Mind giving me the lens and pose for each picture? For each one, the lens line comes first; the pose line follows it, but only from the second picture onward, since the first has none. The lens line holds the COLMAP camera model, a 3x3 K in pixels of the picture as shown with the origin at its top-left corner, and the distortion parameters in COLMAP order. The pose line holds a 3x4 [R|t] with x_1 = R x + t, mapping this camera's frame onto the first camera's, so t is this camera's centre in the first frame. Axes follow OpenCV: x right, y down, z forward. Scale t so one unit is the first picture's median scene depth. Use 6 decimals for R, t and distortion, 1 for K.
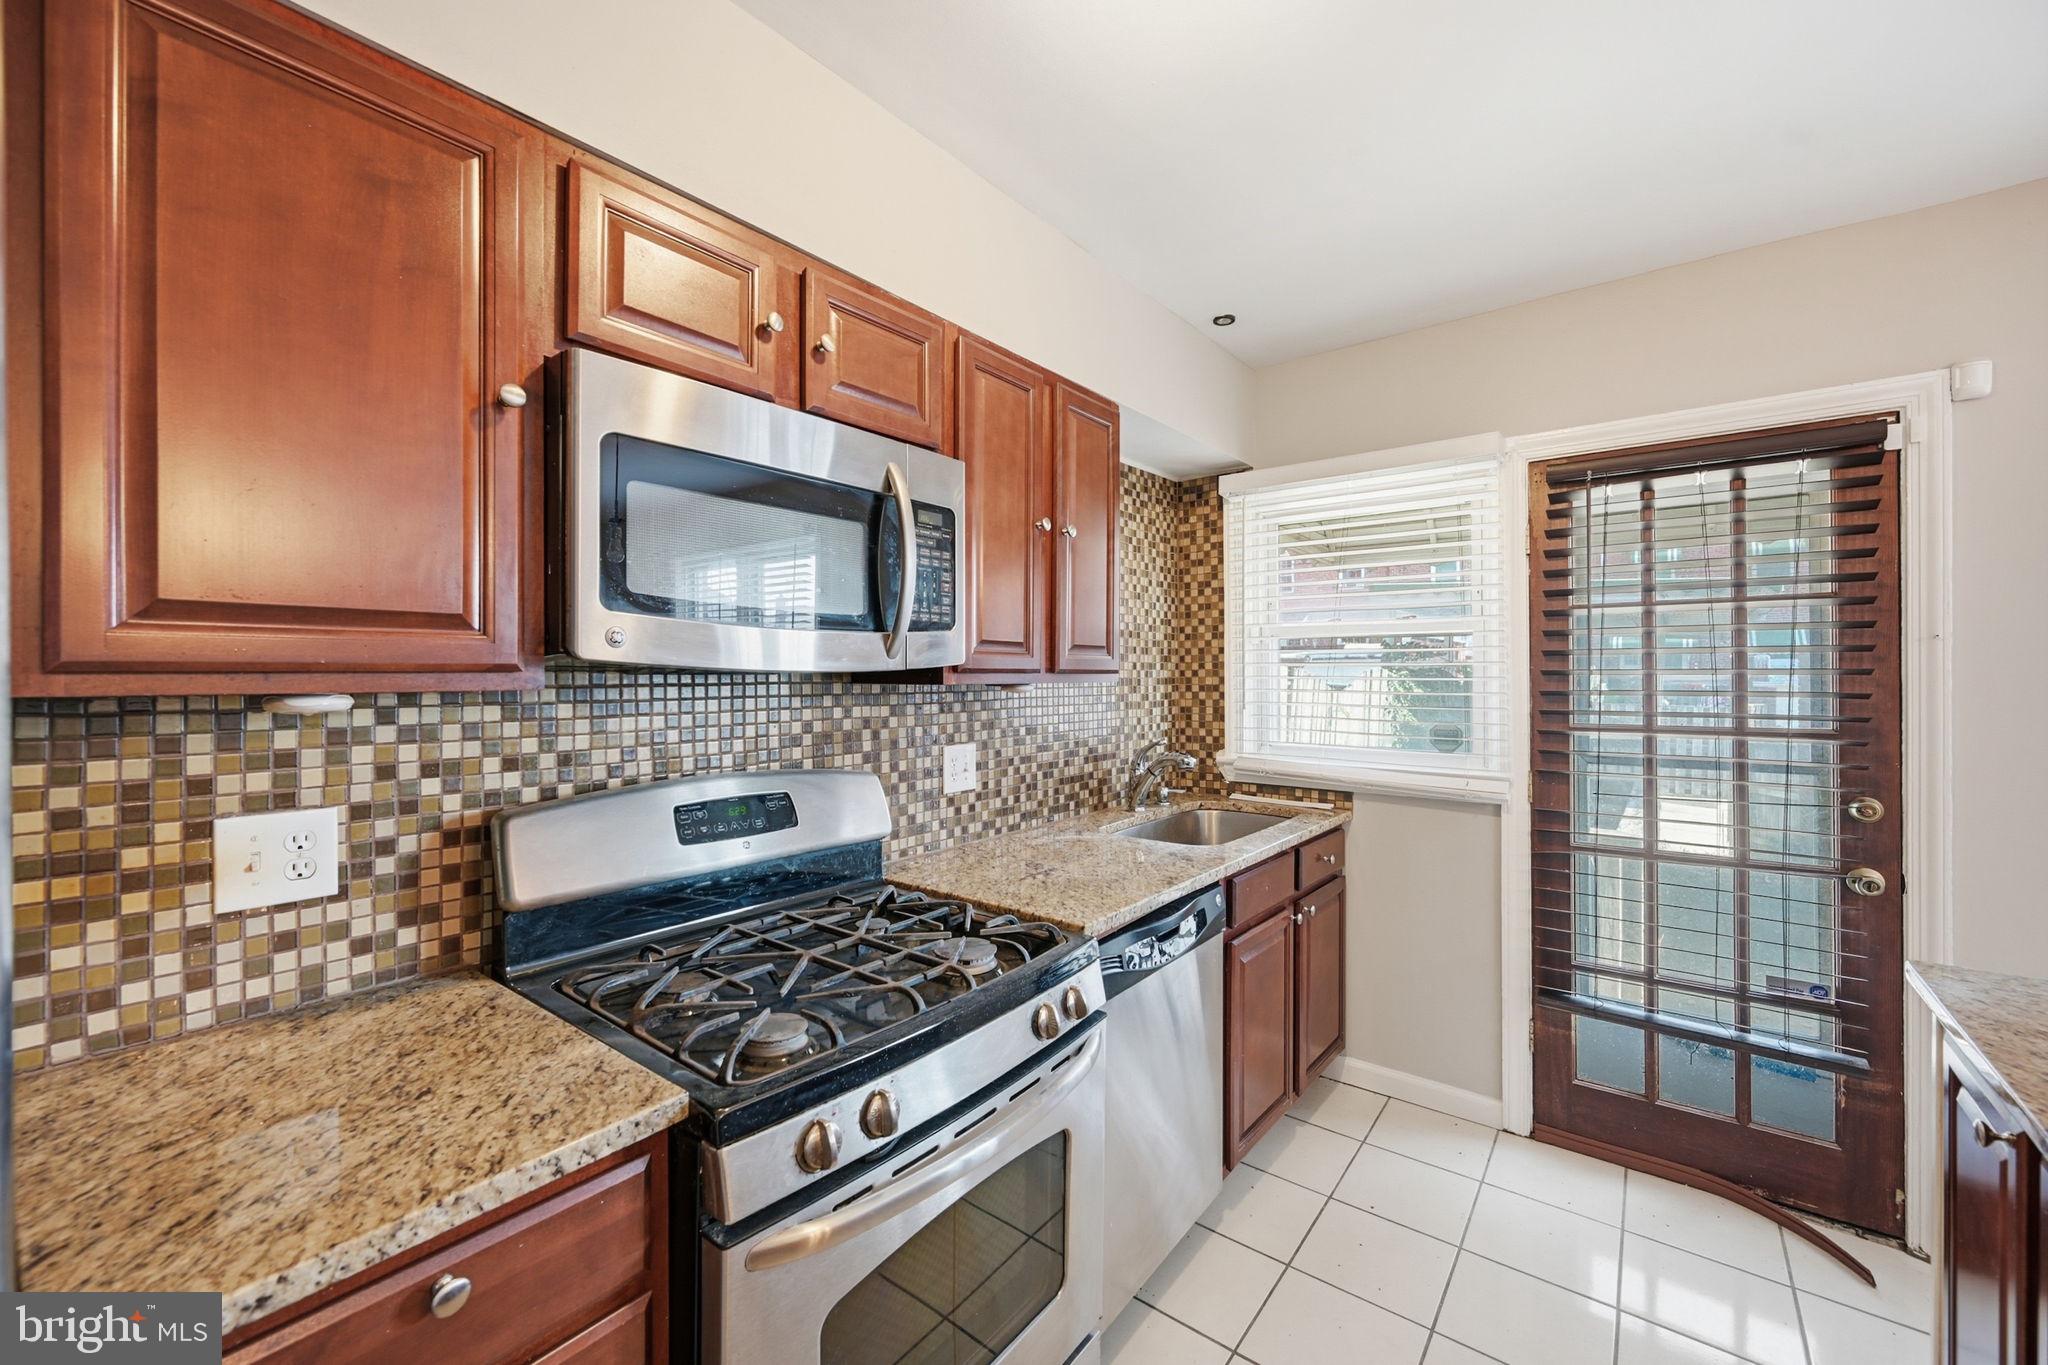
lens RADIAL K [[805.8, 0, 1023.8], [0, 805.8, 674.1], [0, 0, 1]] dist [-0.002869, 0.000582]
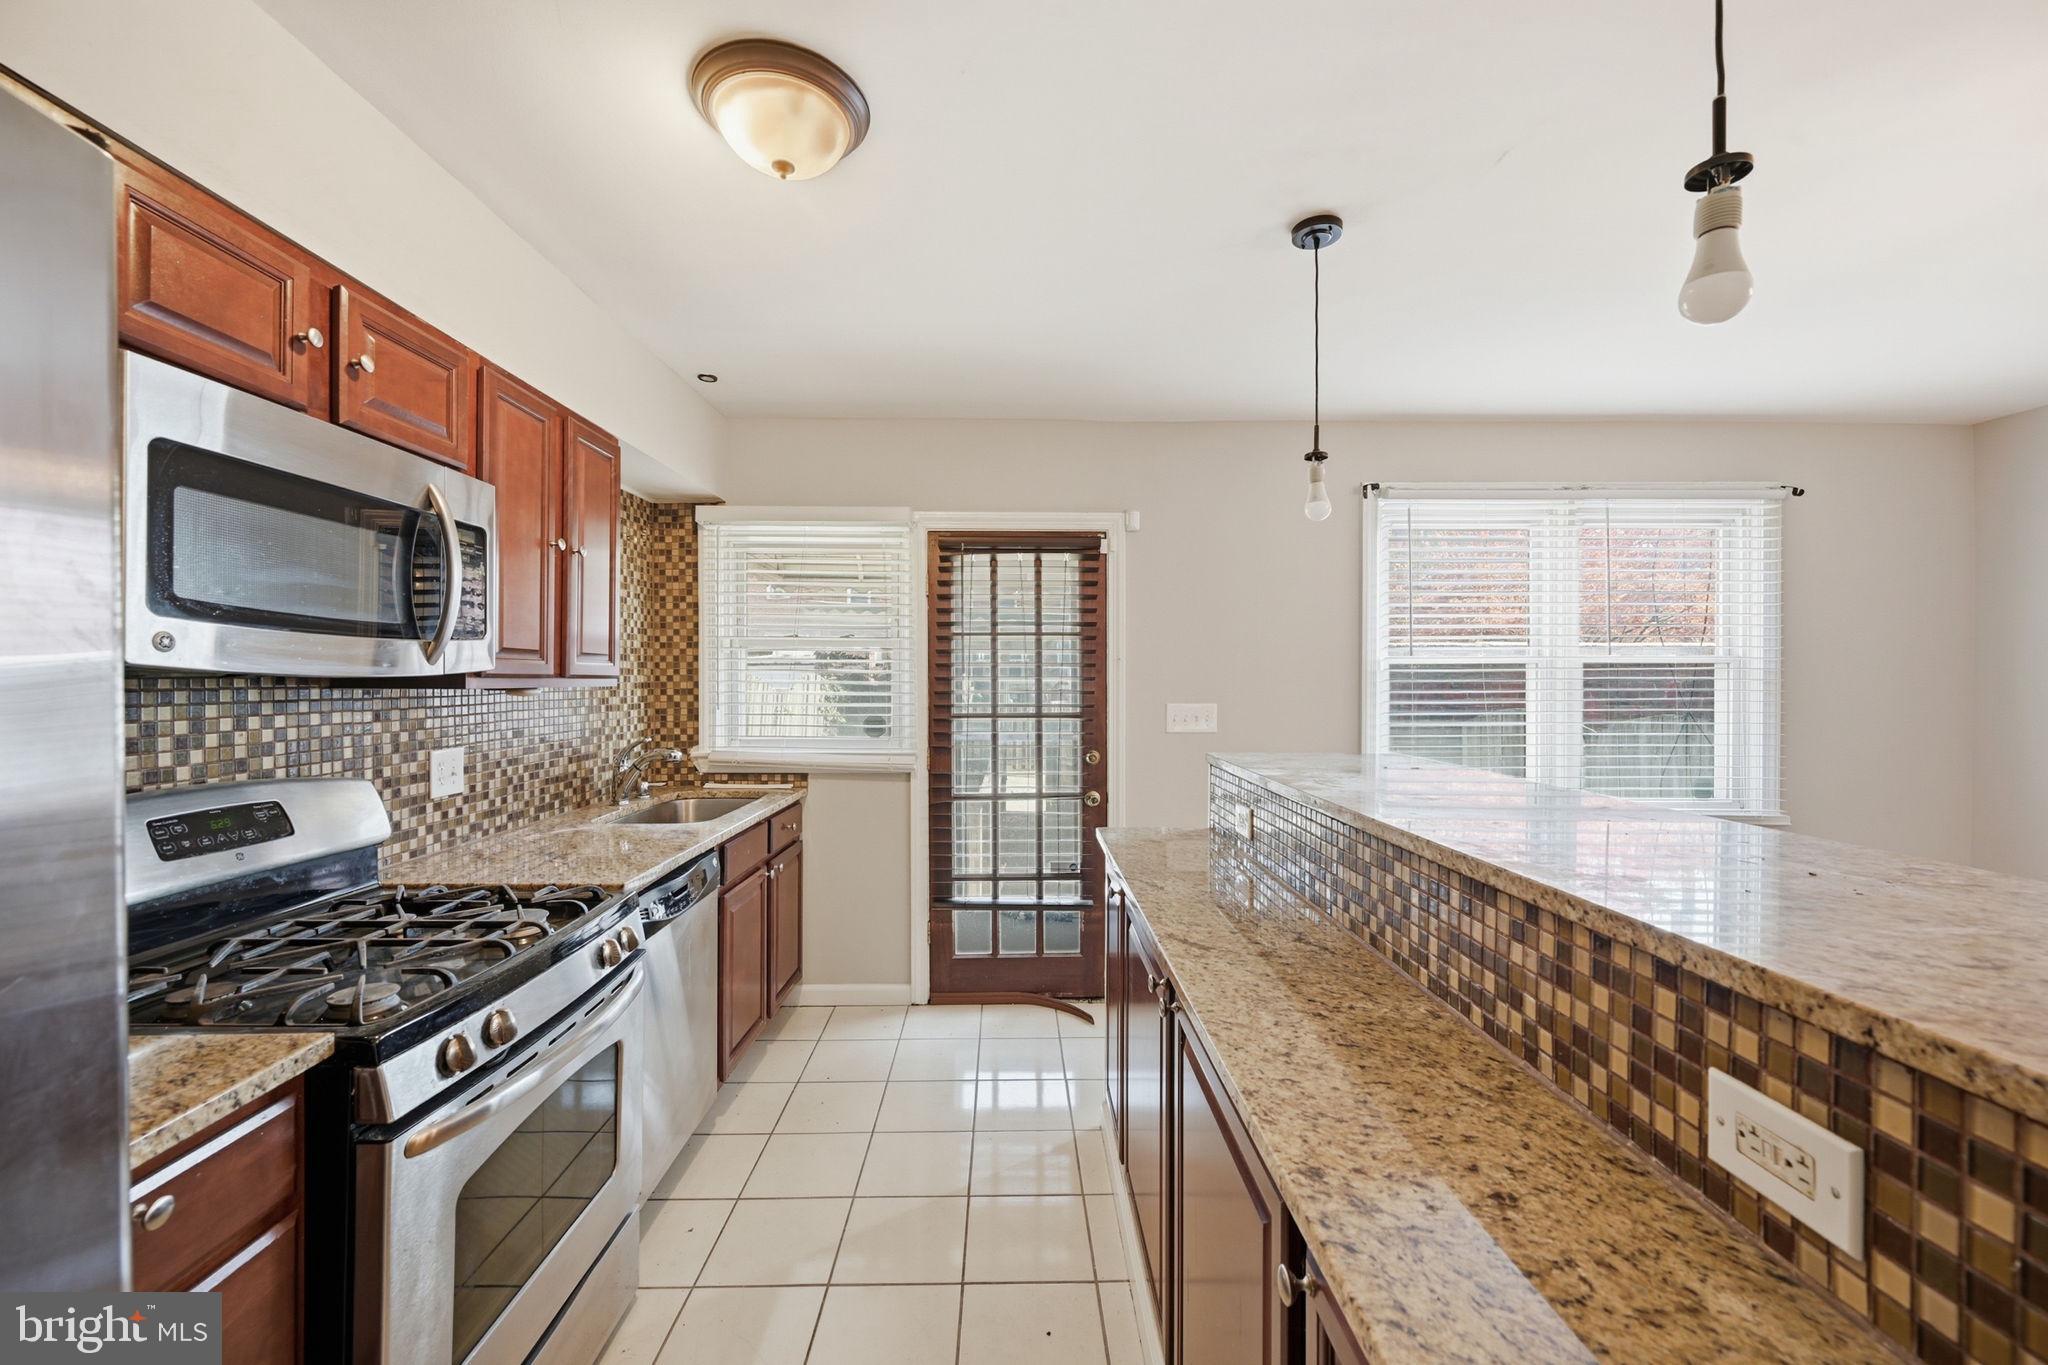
lens RADIAL K [[801.0, 0, 1026.0], [0, 801.0, 681.2], [0, 0, 1]] dist [-0.001046, 0.000061]
pose [[0.770795, 0.000413, 0.637083, -0.159193], [-0.002267, 0.999995, 0.002095, -0.000608], [-0.637079, -0.003059, 0.770792, -0.229161]]
